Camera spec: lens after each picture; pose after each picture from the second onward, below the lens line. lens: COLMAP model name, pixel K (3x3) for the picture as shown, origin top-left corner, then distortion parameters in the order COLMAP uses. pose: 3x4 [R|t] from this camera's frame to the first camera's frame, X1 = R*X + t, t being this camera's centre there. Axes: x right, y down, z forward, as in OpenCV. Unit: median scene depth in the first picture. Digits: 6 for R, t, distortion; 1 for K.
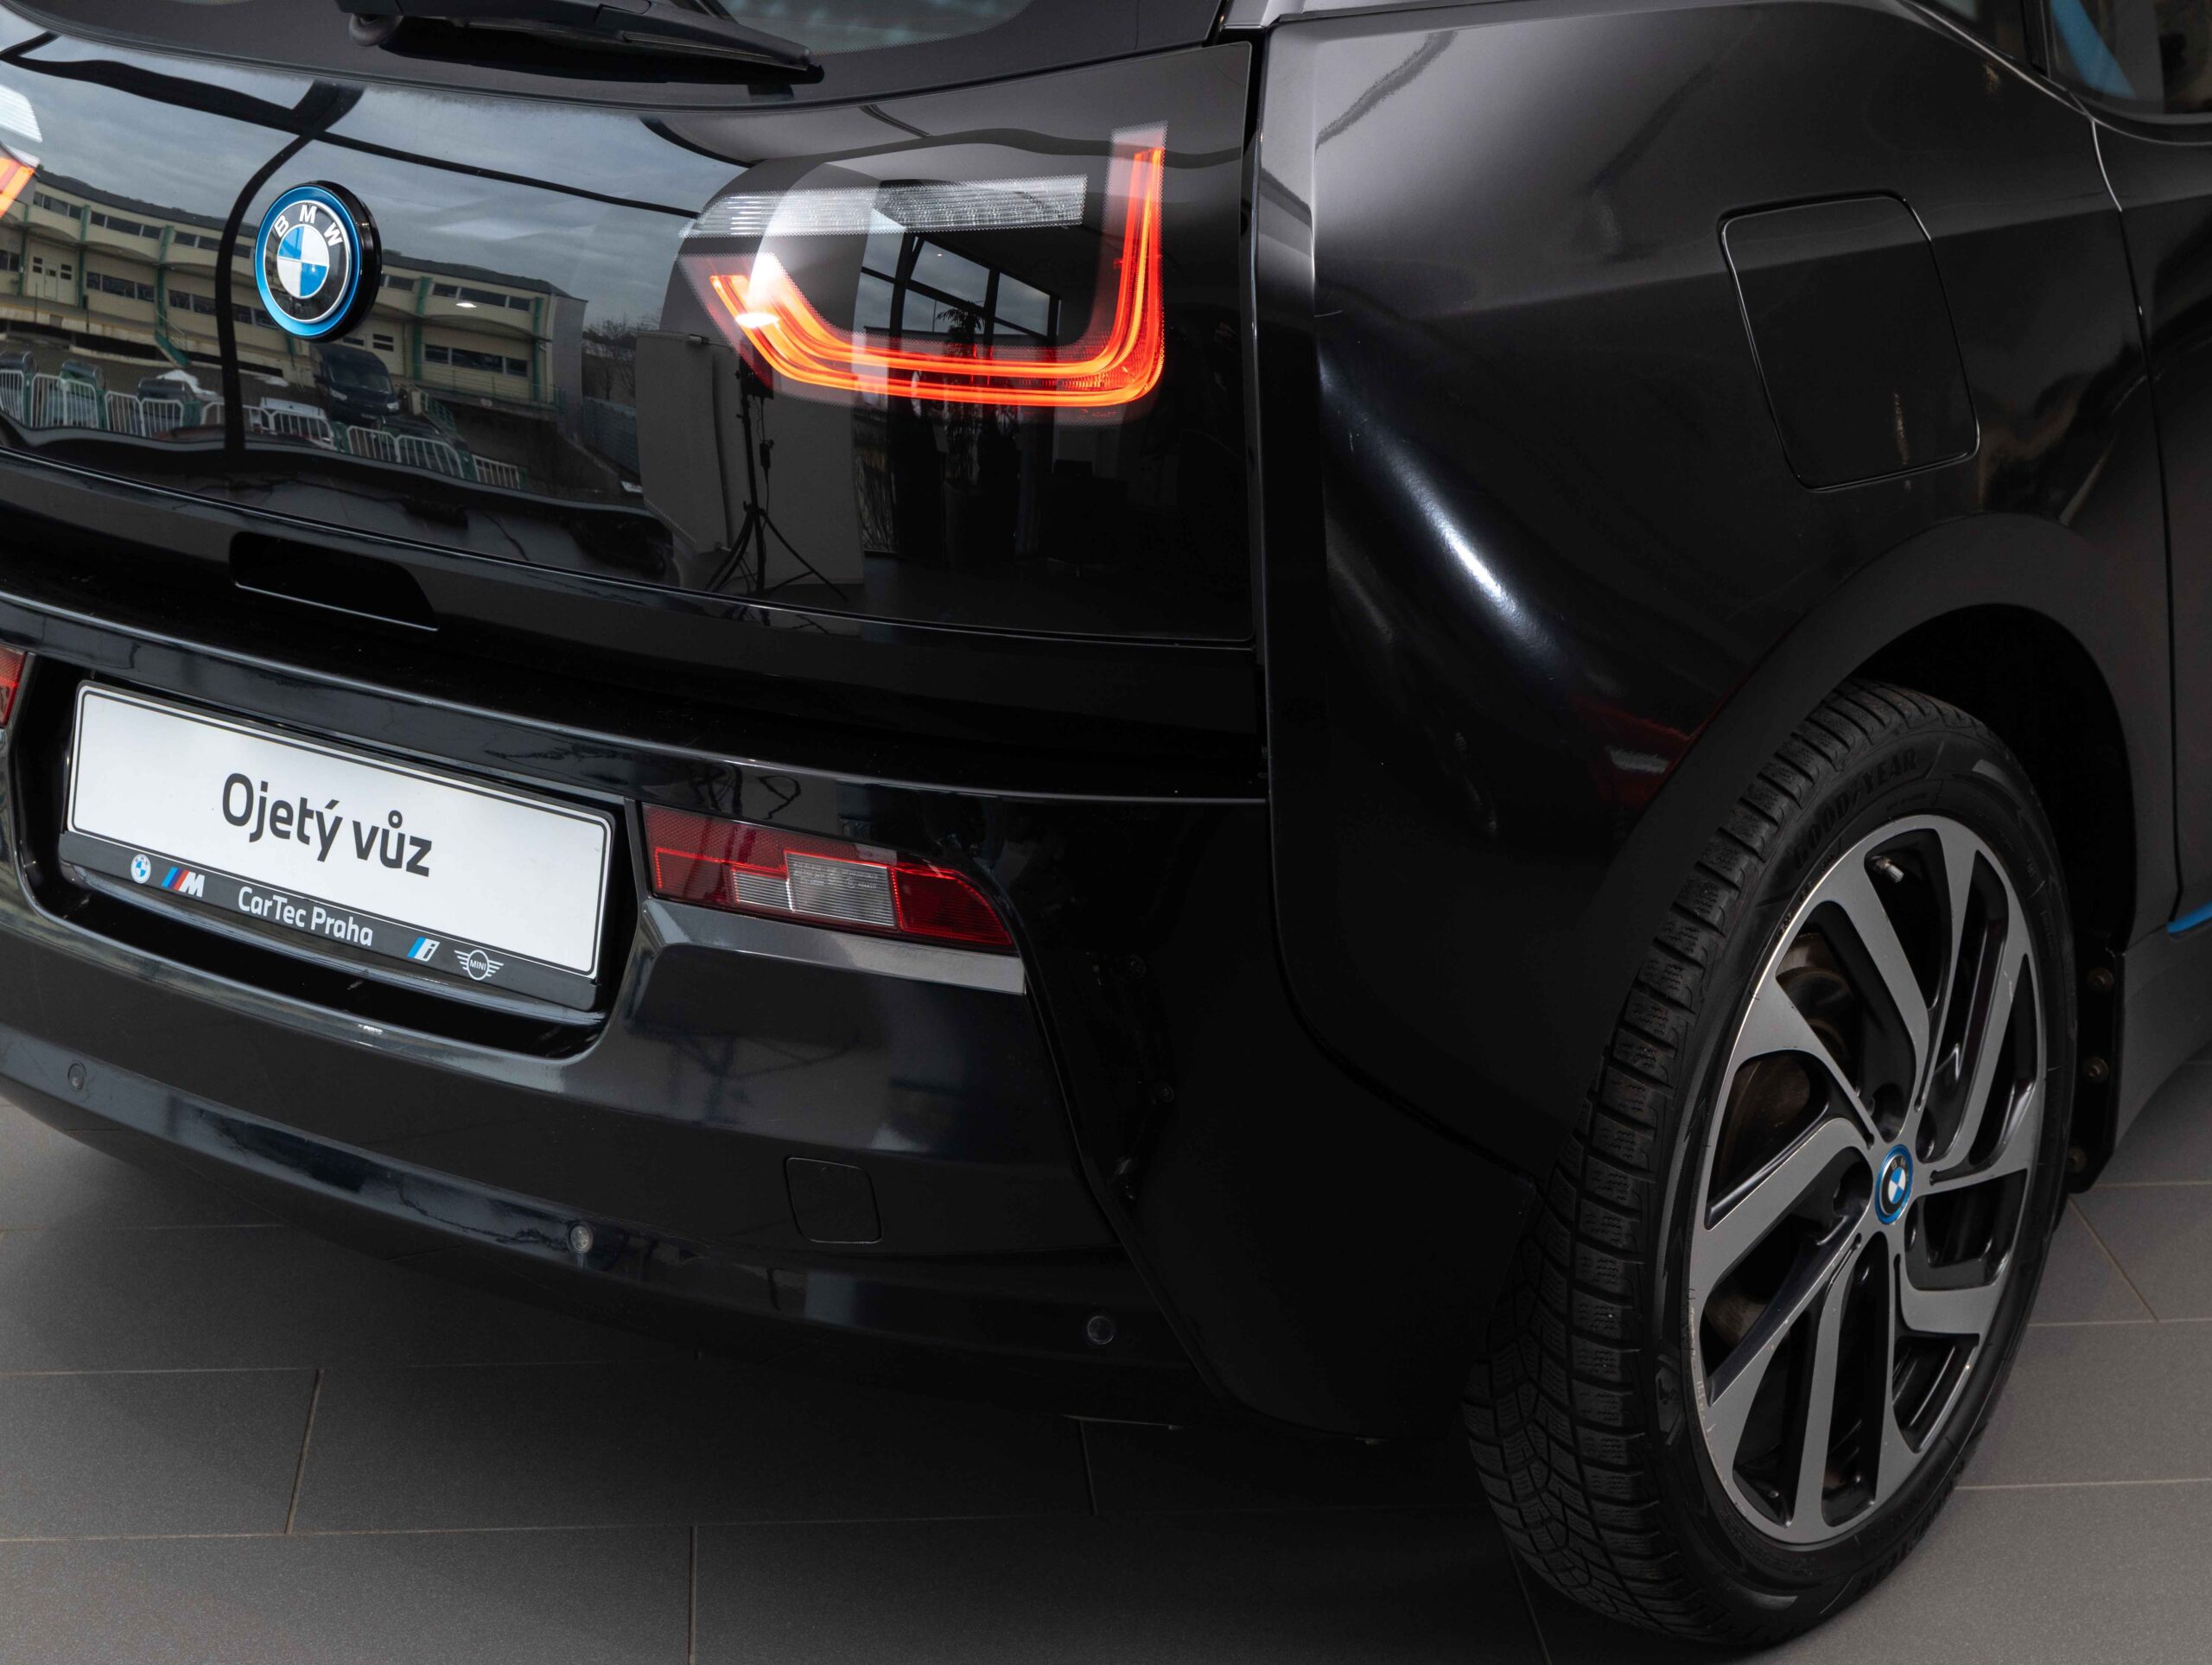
lens RADIAL K [[4552.1, 0, 1095.5], [0, 4552.1, 829.8], [0, 0, 1]] dist [-0.066699, 0.000000]
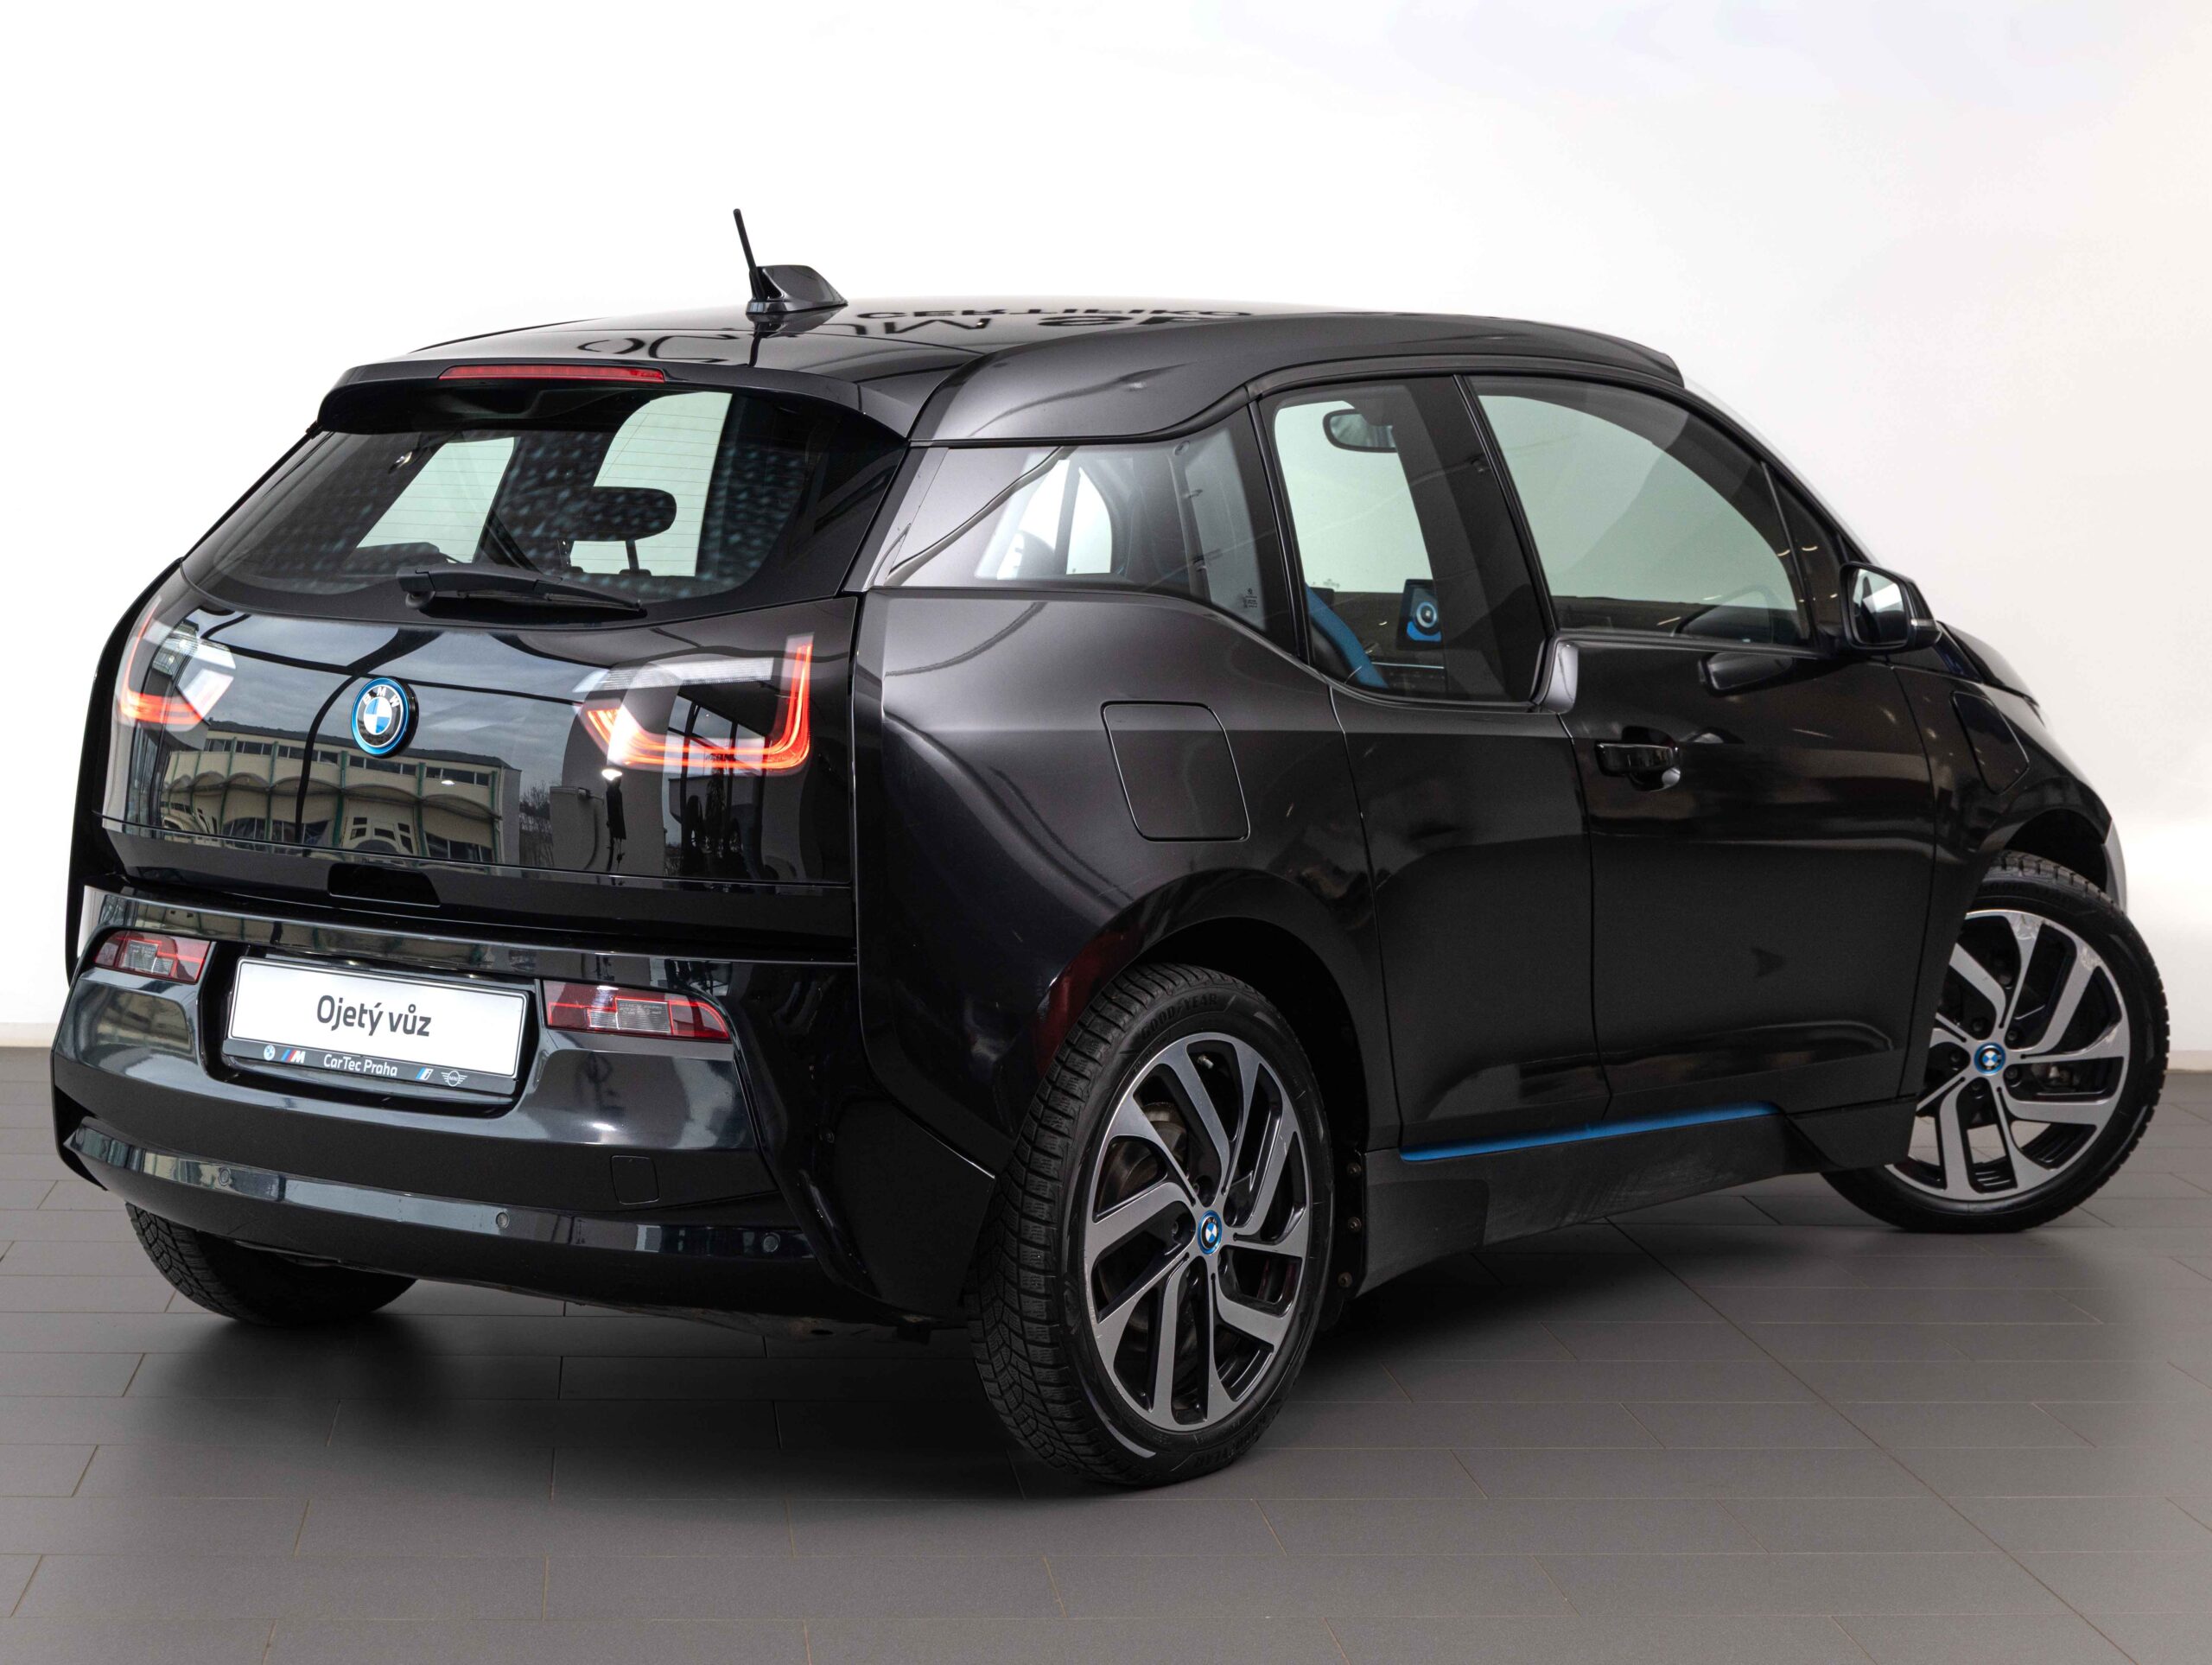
lens RADIAL K [[4989.9, 0, 1101.7], [0, 4989.9, 826.6], [0, 0, 1]] dist [-0.344606, 0.000000]
pose [[0.999474, 0.013959, 0.029280, 0.073009], [-0.007024, 0.974384, -0.224781, 0.386794], [-0.031668, 0.224457, 0.973969, -1.046182]]
